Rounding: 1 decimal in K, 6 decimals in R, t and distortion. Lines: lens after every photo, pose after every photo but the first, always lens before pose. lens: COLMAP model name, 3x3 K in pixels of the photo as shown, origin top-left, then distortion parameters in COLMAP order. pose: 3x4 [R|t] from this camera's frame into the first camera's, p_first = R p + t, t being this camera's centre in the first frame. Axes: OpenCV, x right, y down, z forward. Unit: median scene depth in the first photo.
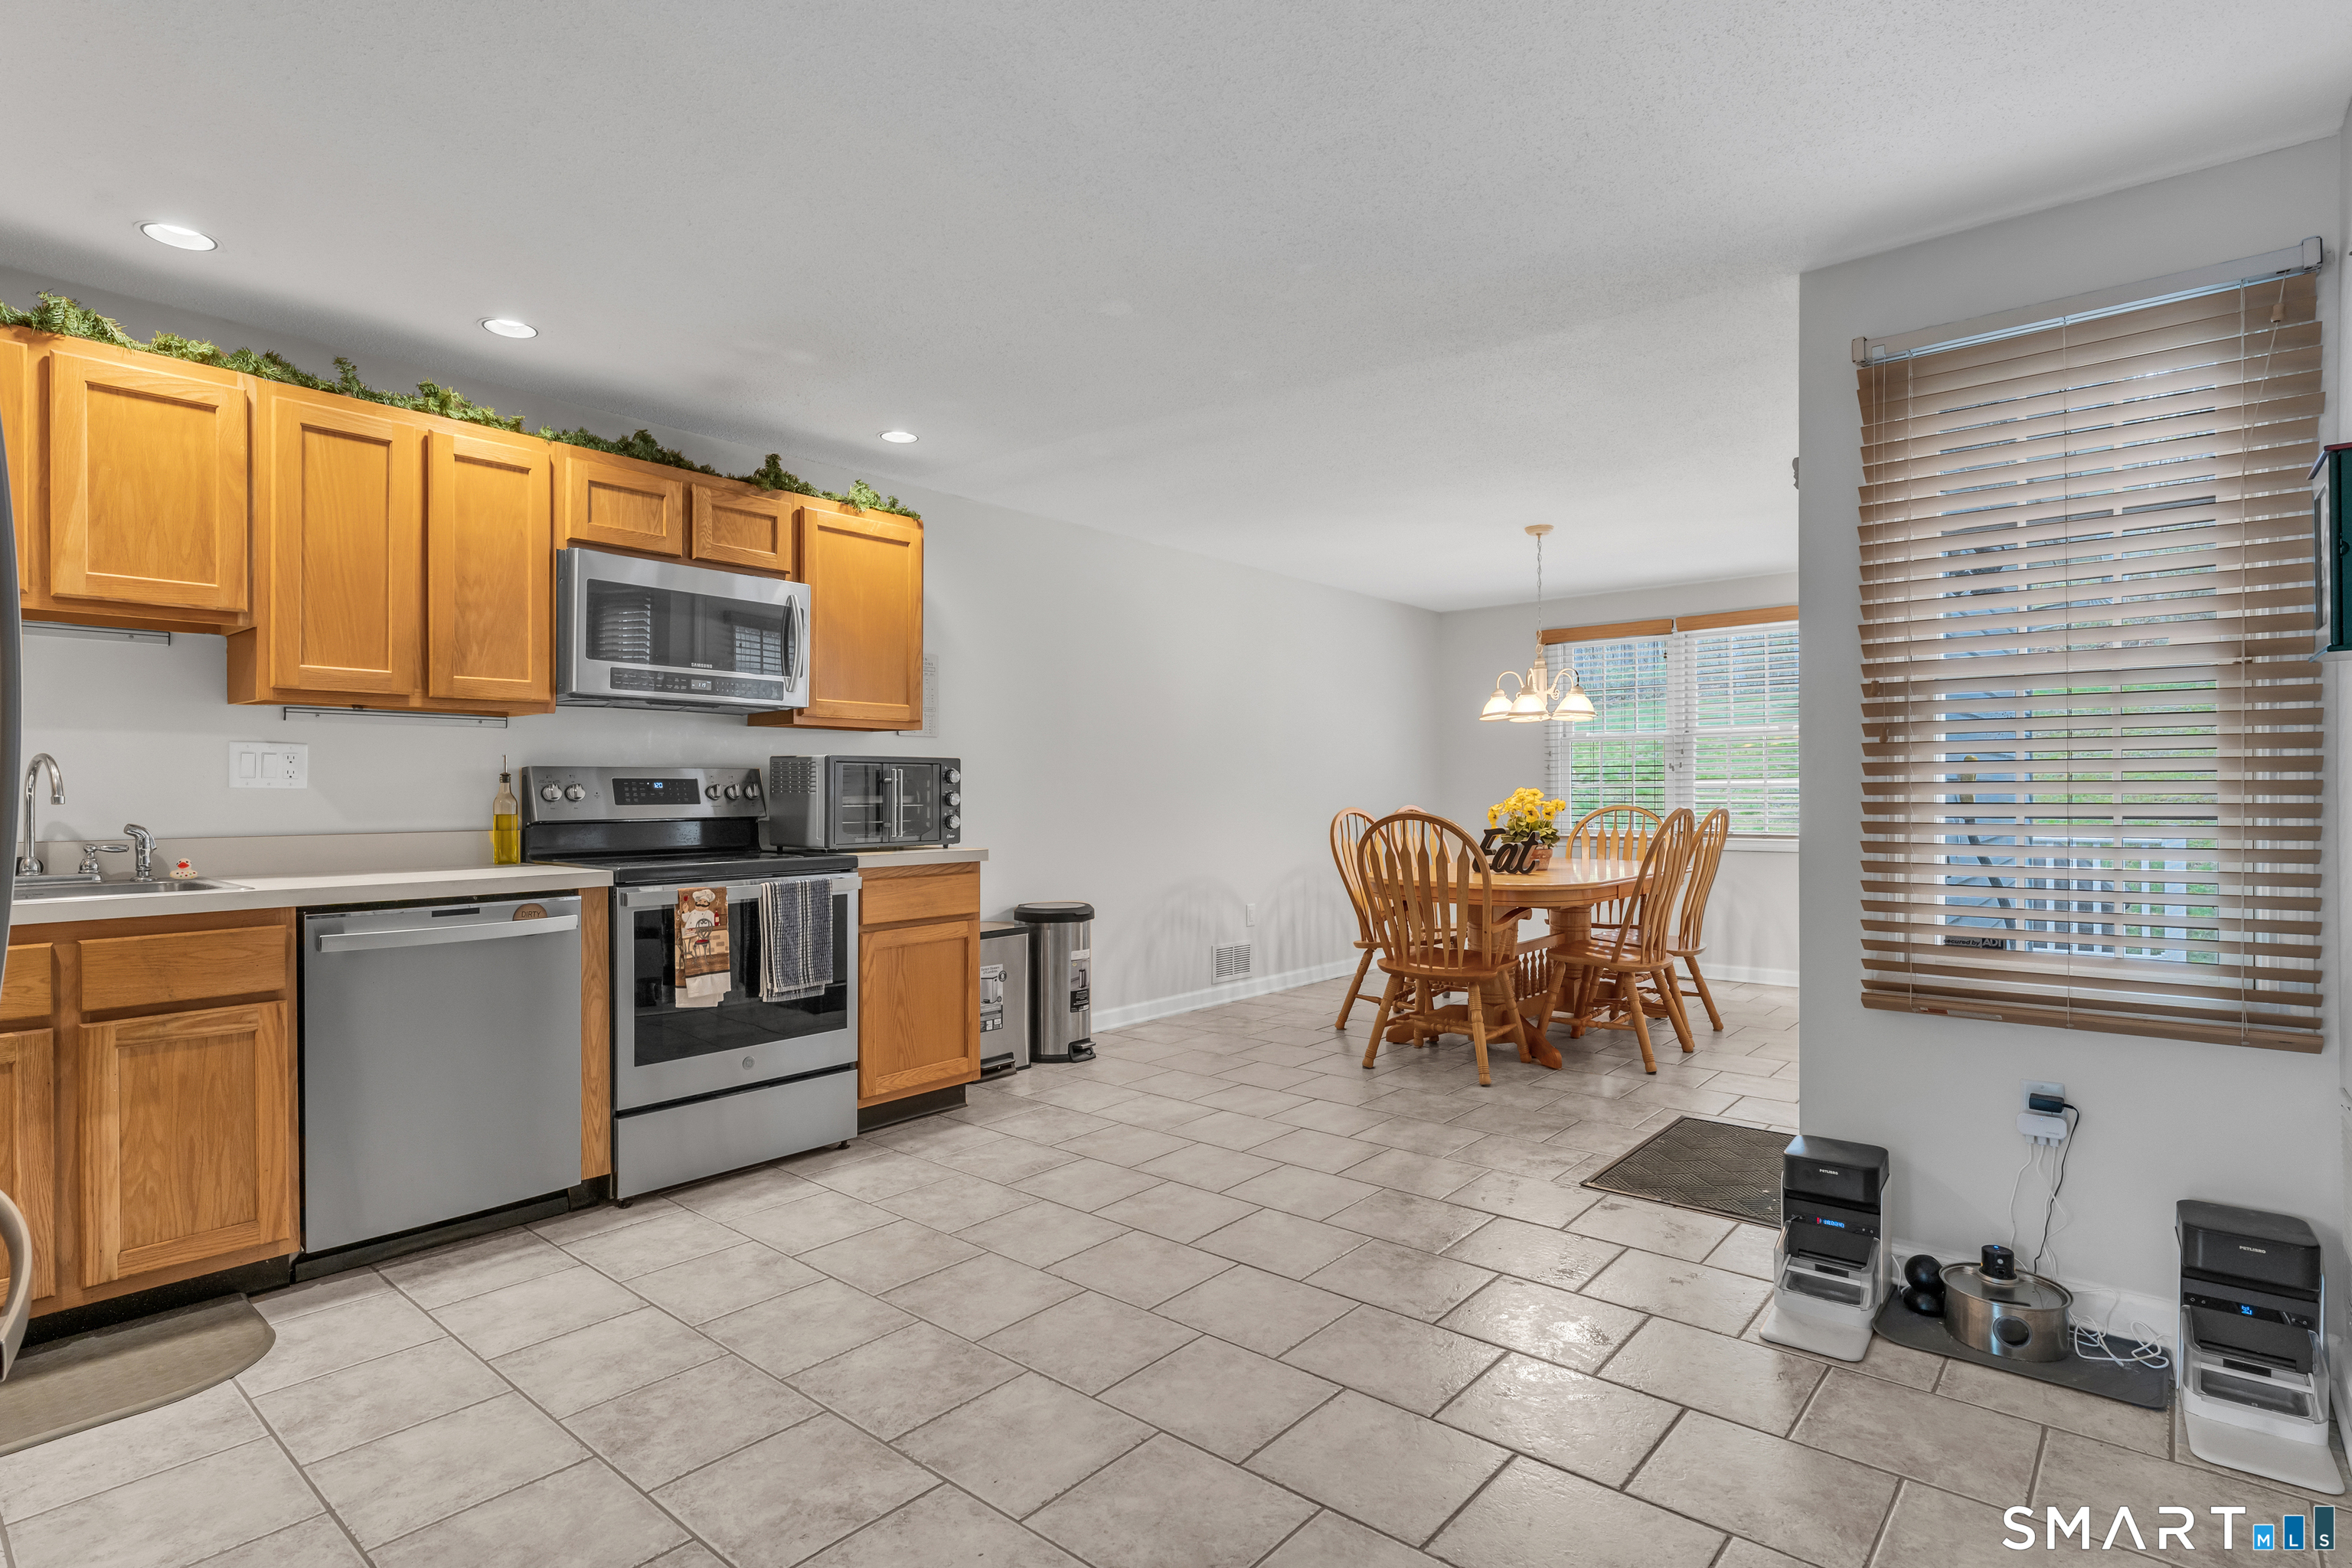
lens RADIAL K [[1178.9, 0, 1173.0], [0, 1178.9, 790.2], [0, 0, 1]] dist [0.000250, 0.000339]
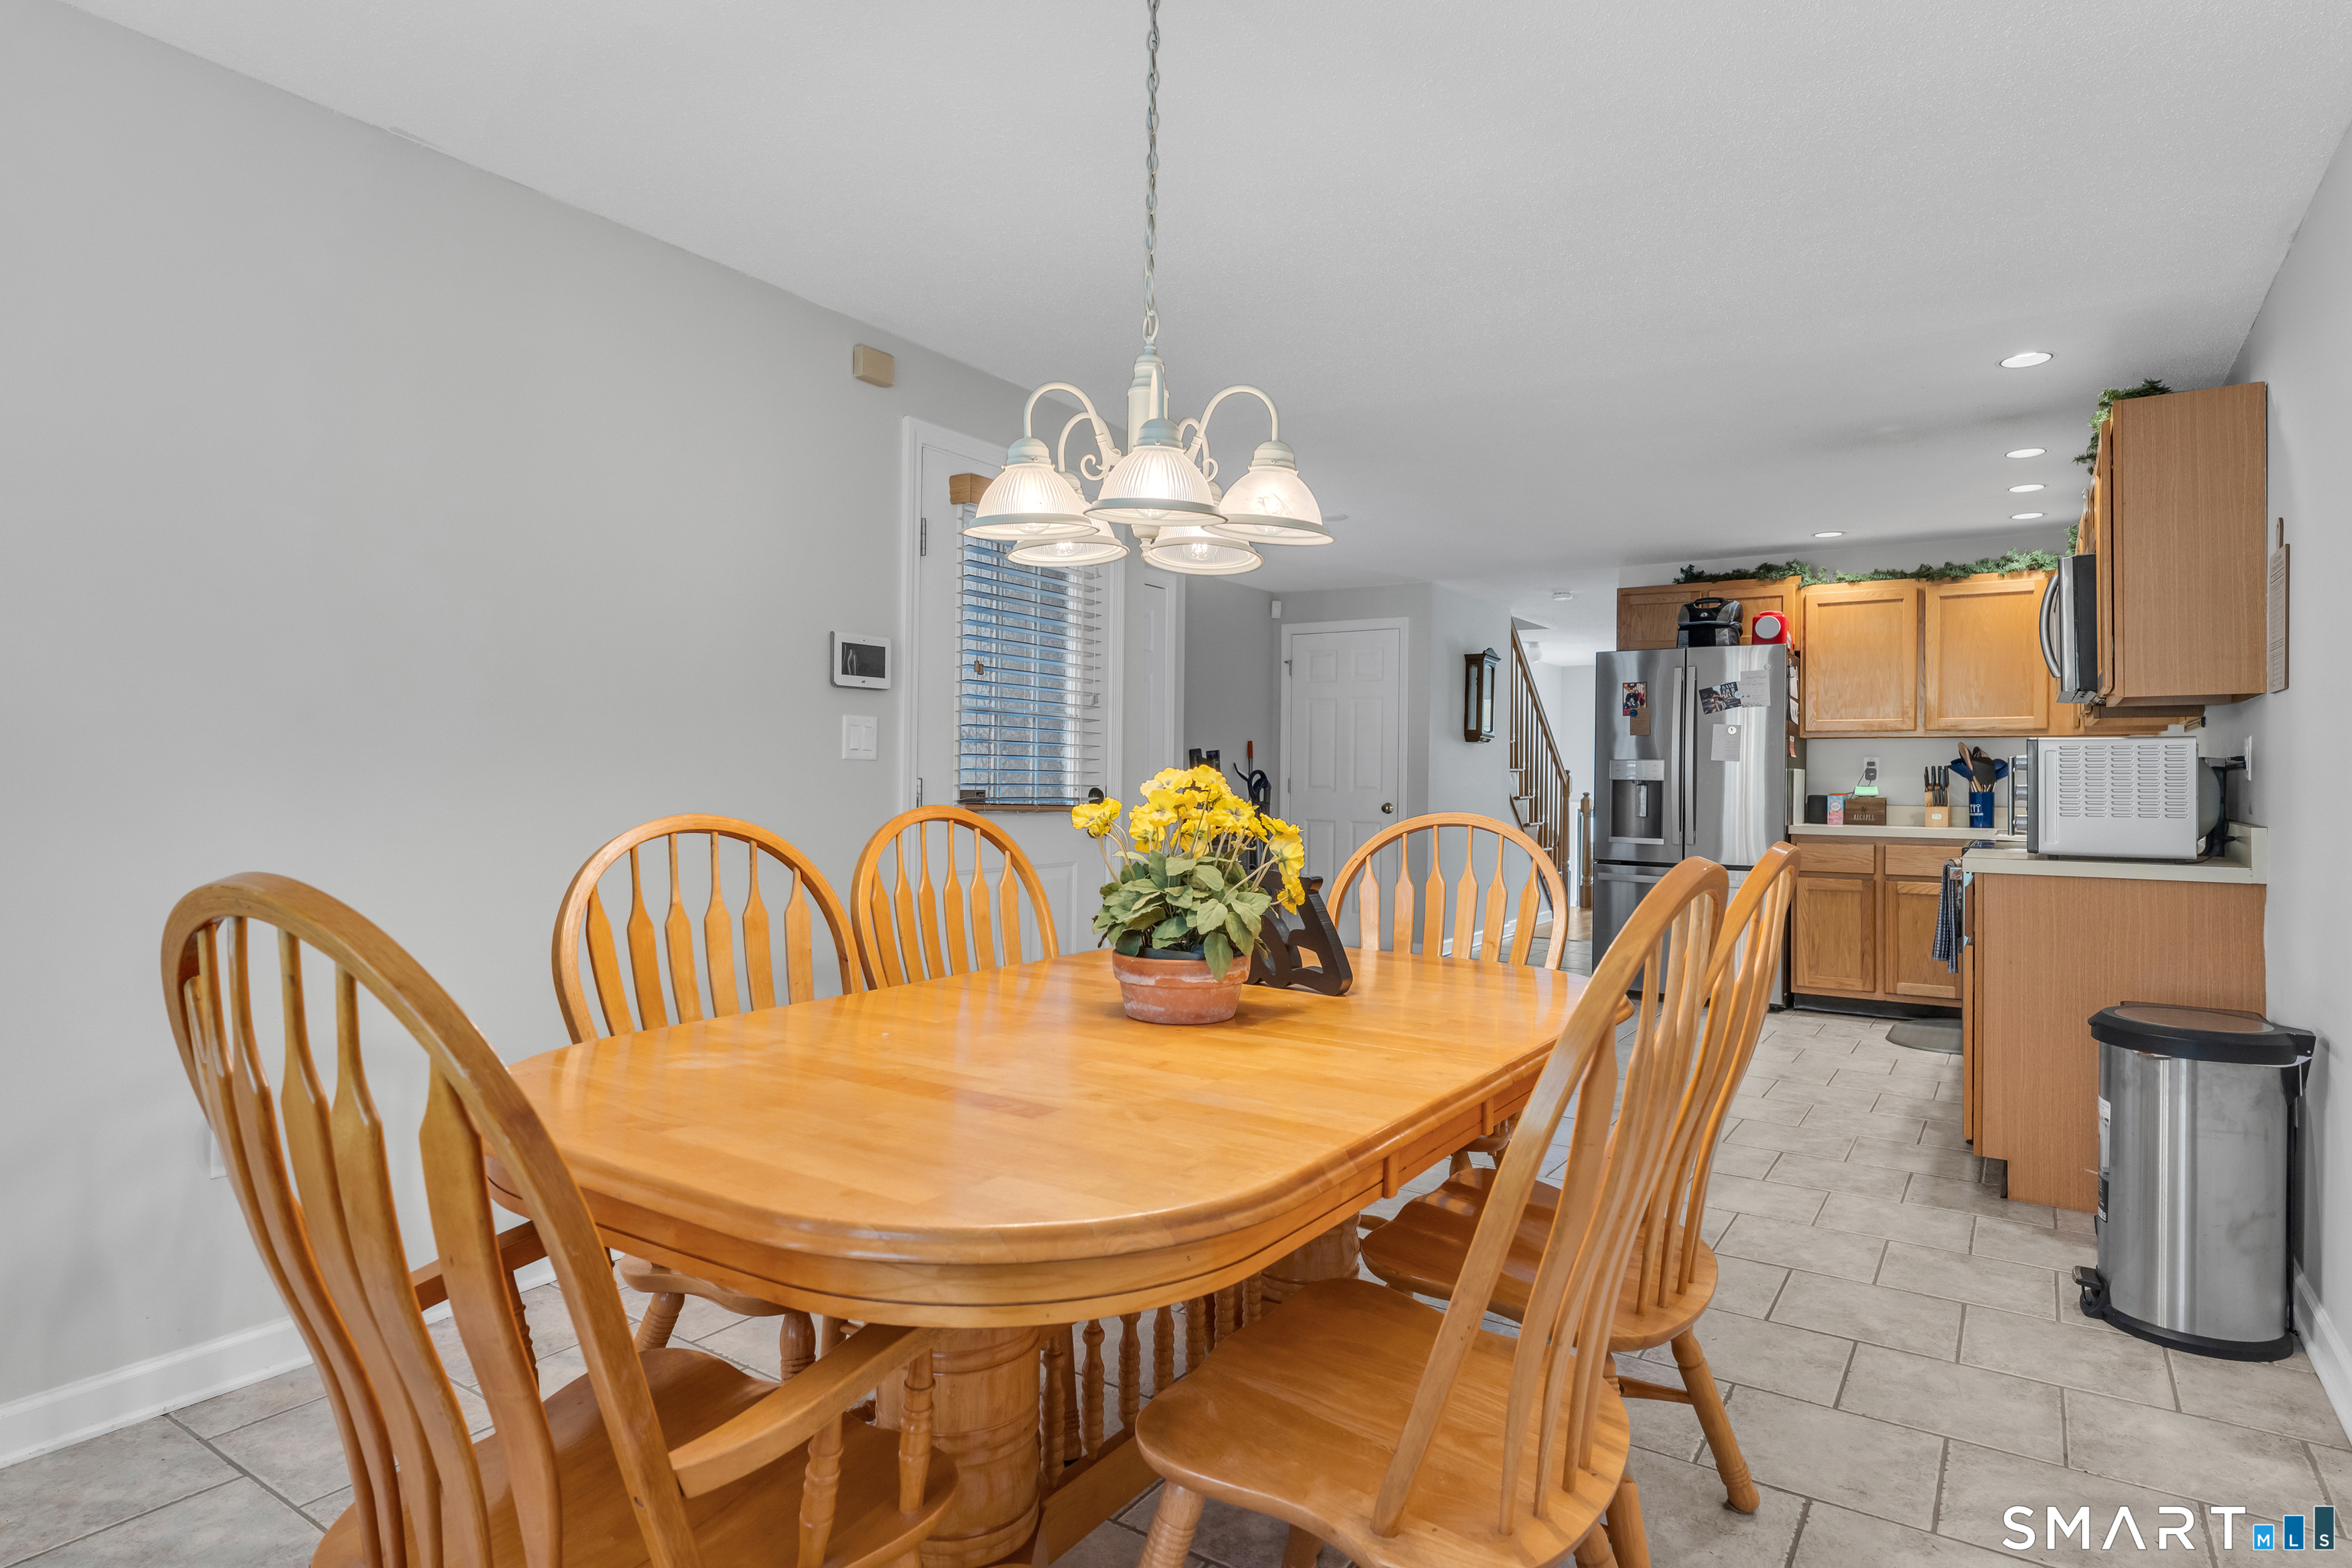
lens RADIAL K [[1263.0, 0, 1168.5], [0, 1263.0, 775.3], [0, 0, 1]] dist [-0.001353, 0.001277]
pose [[-0.994703, -0.009623, -0.102338, 0.483049], [-0.009680, 0.999953, 0.000060, 0.002265], [0.102333, 0.001050, -0.994750, 1.914948]]
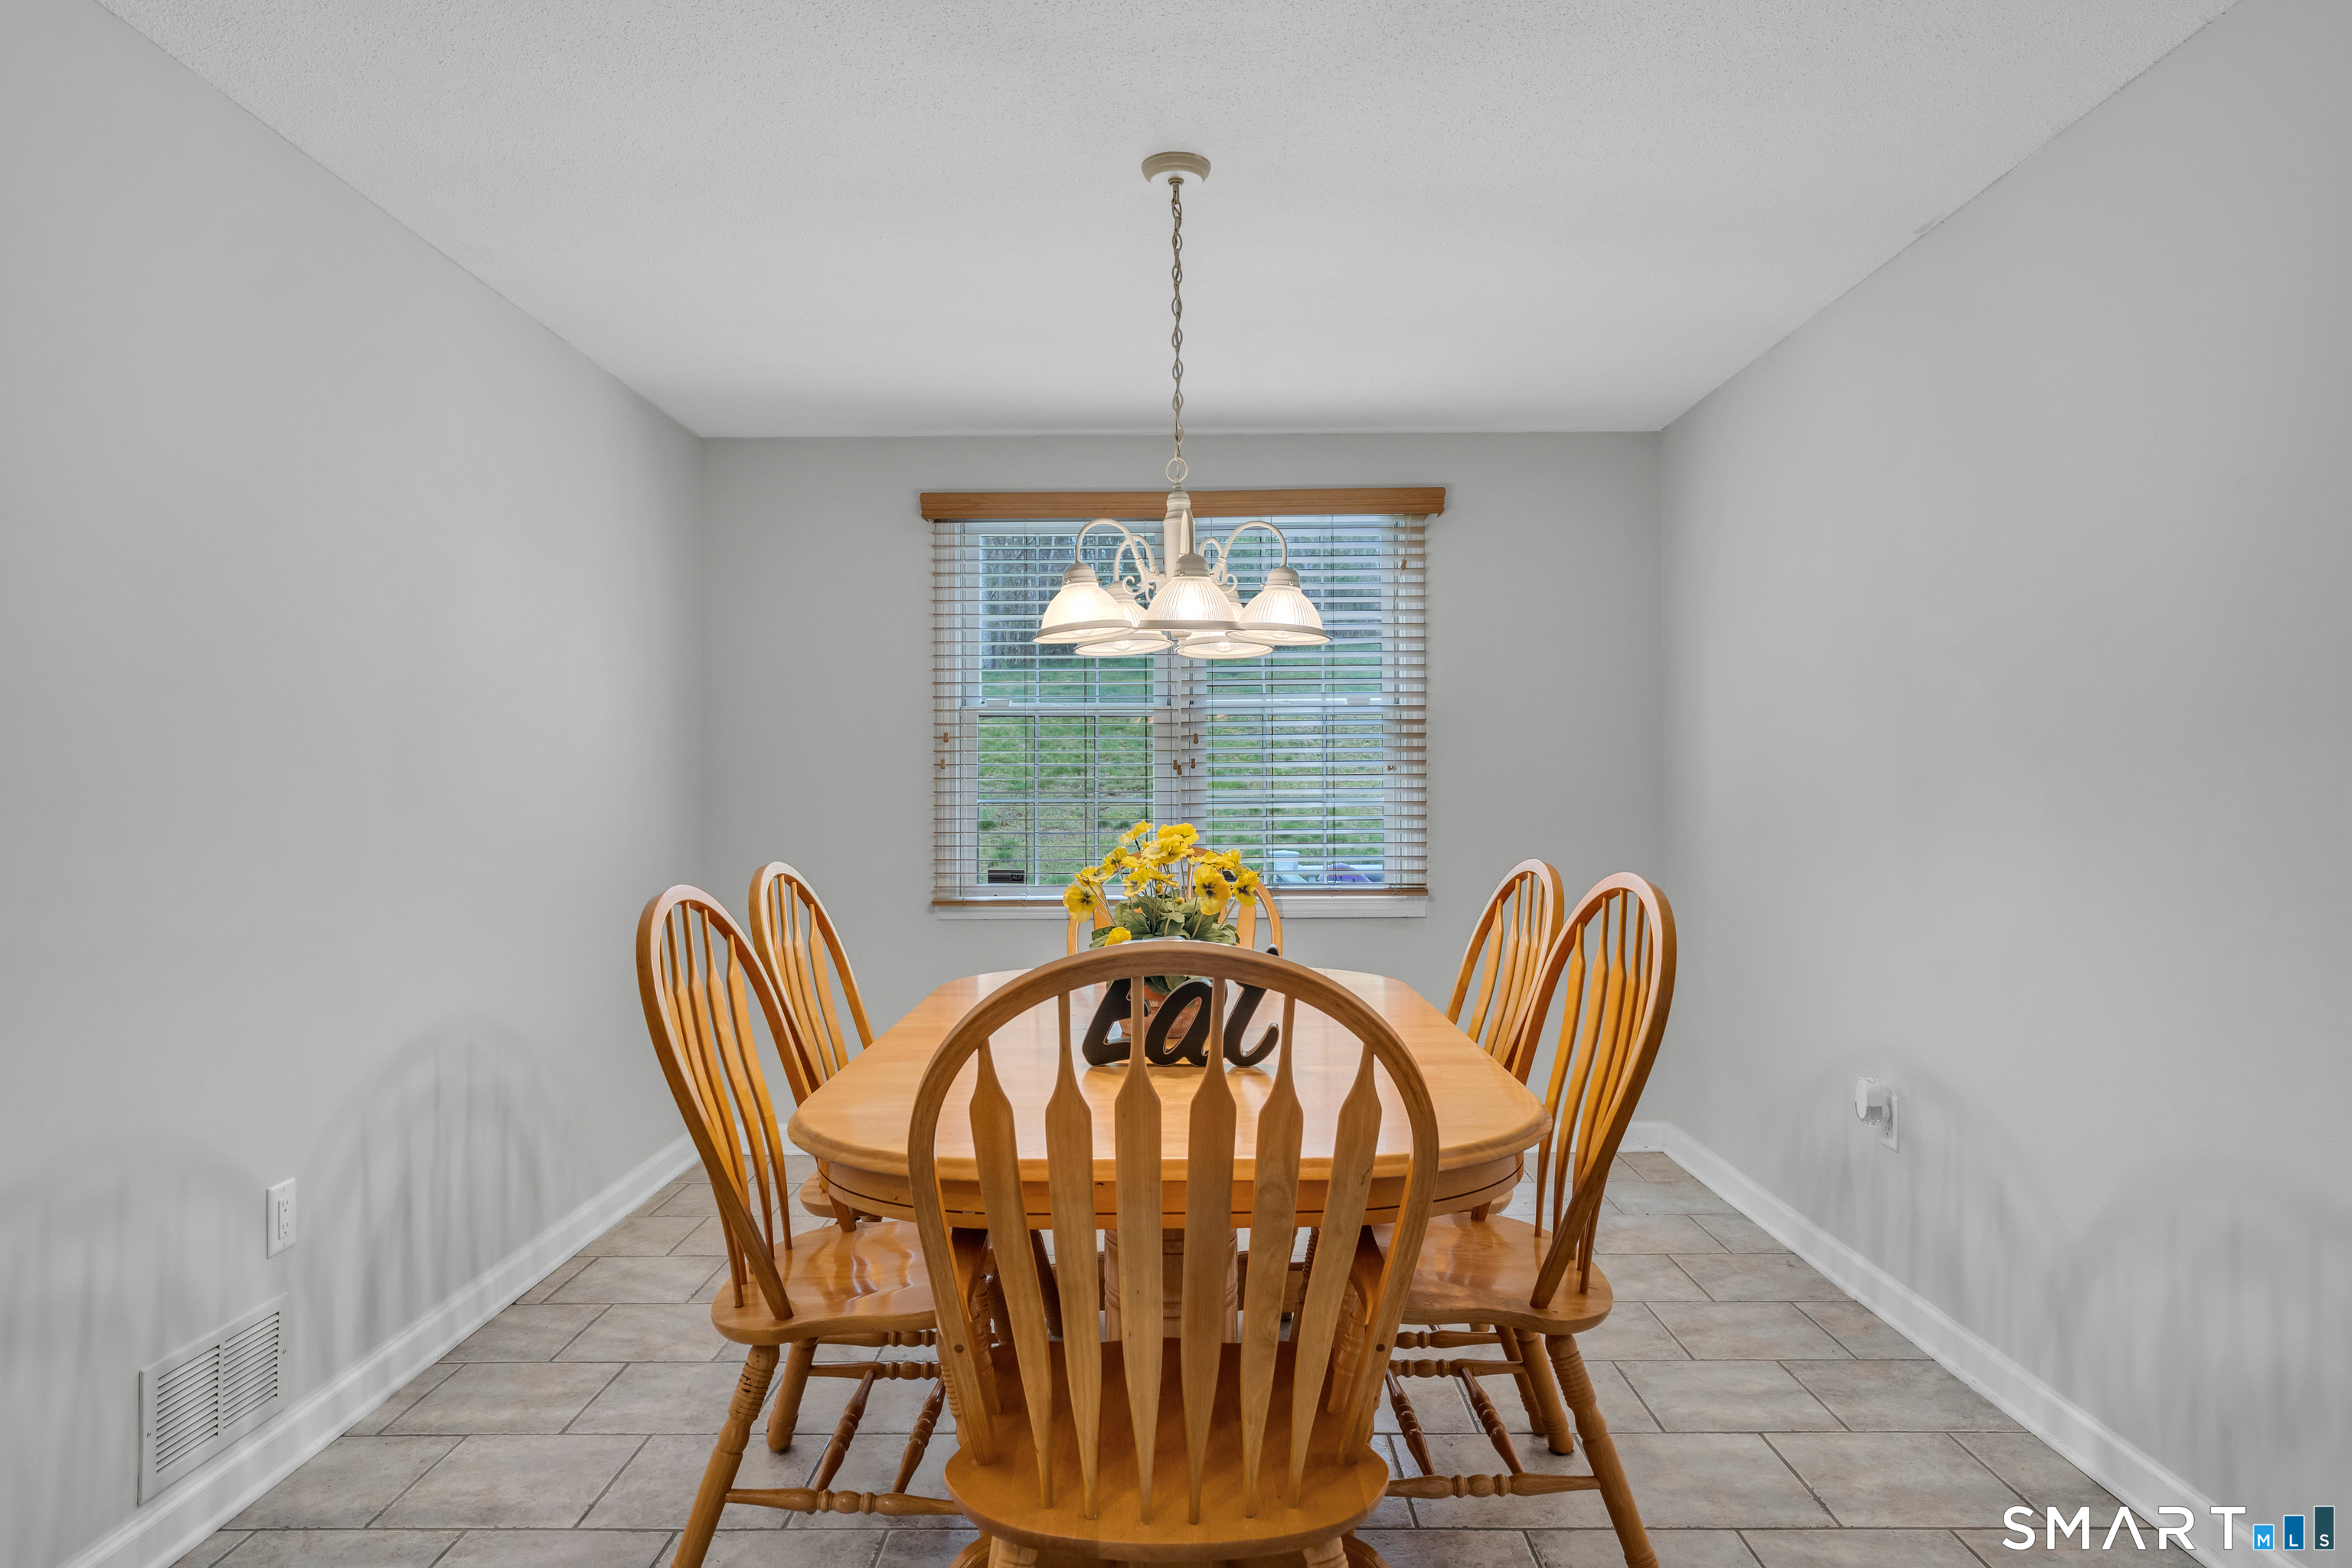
lens RADIAL K [[1440.9, 0, 1170.0], [0, 1440.9, 765.2], [0, 0, 1]] dist [0.006082, -0.003393]
pose [[0.773485, 0.009309, 0.633746, 0.004294], [0.000762, 0.999878, -0.015617, -0.018421], [-0.633814, 0.012562, 0.773383, 0.906597]]
